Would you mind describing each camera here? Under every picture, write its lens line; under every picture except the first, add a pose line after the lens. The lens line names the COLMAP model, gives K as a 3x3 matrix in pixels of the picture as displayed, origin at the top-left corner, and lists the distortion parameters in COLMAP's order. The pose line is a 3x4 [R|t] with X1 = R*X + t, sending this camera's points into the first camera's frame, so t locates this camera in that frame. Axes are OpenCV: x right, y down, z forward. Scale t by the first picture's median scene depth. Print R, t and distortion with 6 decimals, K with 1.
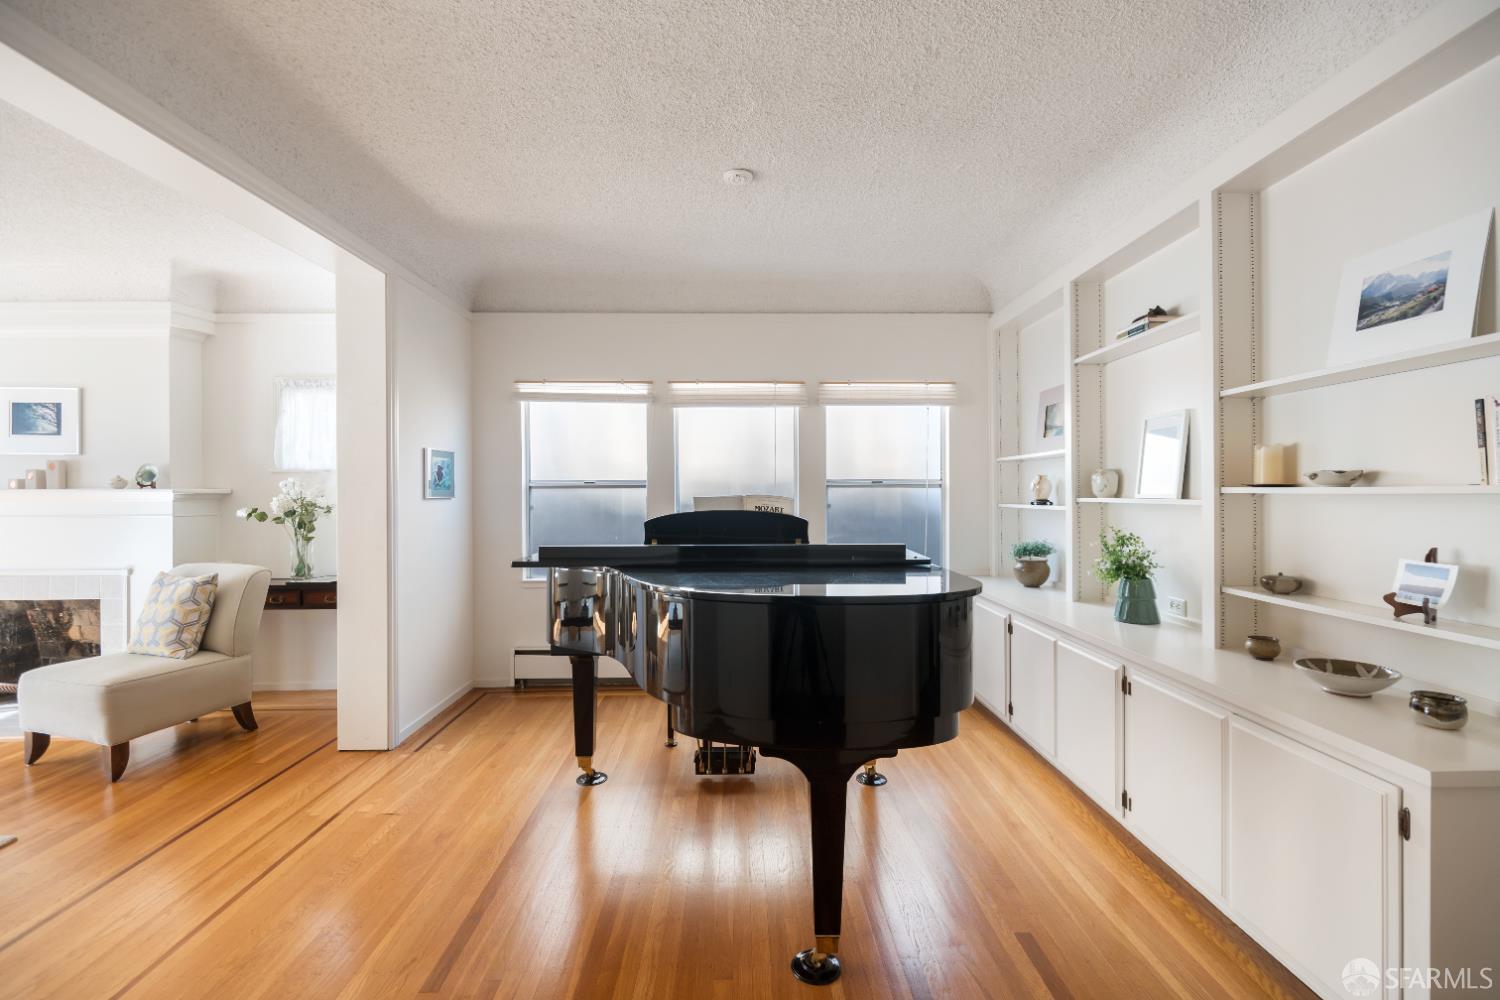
lens RADIAL K [[683.1, 0, 757.4], [0, 683.1, 497.9], [0, 0, 1]] dist [0.001951, -0.004301]
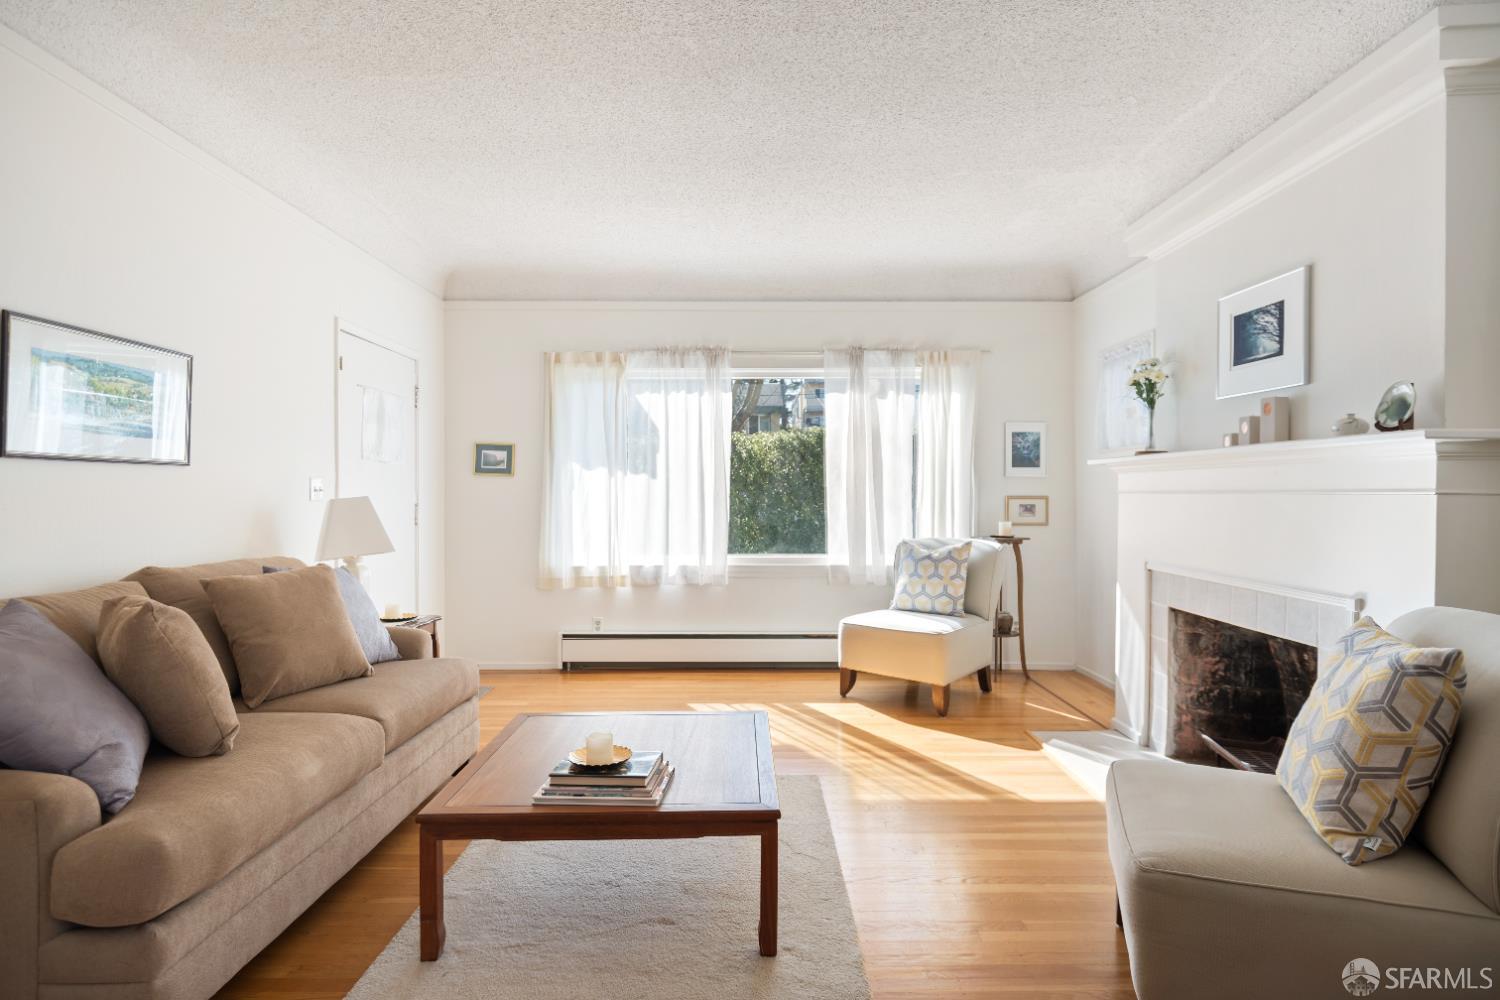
lens RADIAL K [[790.1, 0, 746.8], [0, 790.1, 492.0], [0, 0, 1]] dist [-0.000008, -0.001434]
pose [[-0.026374, 0.007272, -0.999626, -0.378139], [-0.010969, 0.999911, 0.007563, 0.030550], [0.999592, 0.011164, -0.026292, 0.642444]]
